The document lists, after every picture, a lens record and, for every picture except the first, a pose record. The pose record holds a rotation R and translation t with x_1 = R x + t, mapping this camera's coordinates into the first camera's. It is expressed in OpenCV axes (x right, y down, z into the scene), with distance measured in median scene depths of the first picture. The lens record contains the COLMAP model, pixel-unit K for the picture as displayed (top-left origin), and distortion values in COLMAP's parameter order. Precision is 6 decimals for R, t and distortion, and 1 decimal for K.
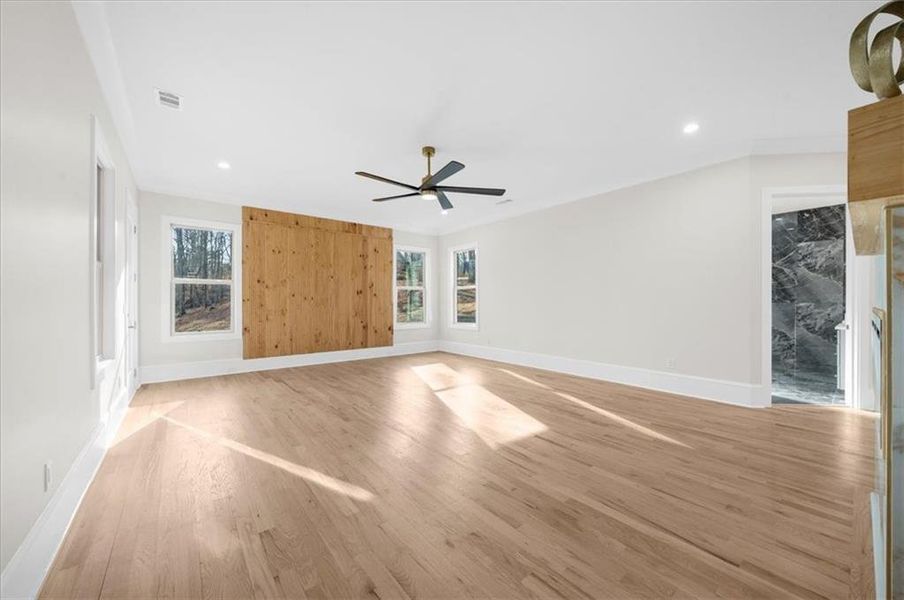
lens RADIAL K [[333.5, 0, 449.1], [0, 333.5, 300.4], [0, 0, 1]] dist [-0.012230, -0.000175]
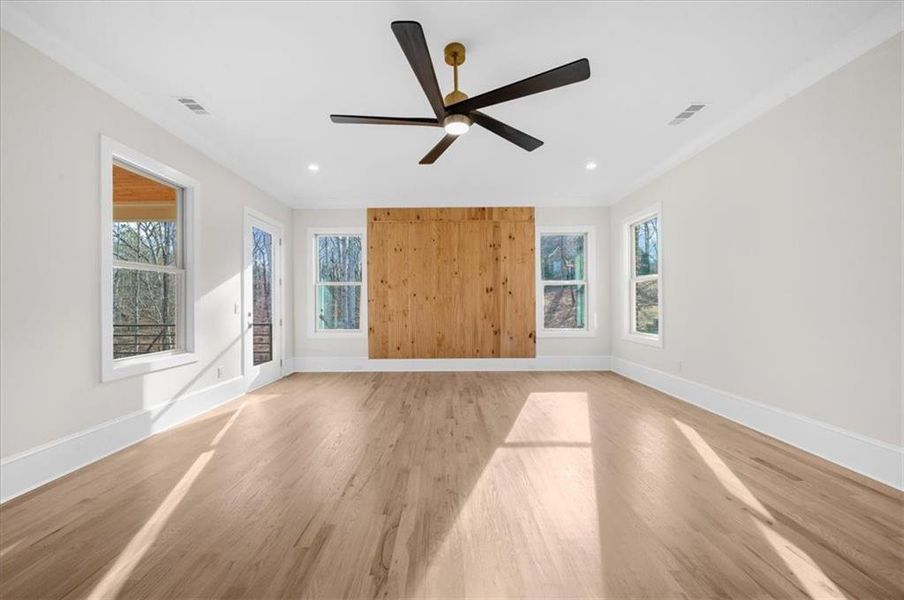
lens RADIAL K [[333.5, 0, 448.5], [0, 333.5, 302.4], [0, 0, 1]] dist [-0.012230, -0.000175]
pose [[0.778357, -0.004039, -0.627809, 0.175583], [0.008605, 0.999954, 0.004235, 0.002280], [0.627763, -0.008698, 0.778356, 0.297035]]
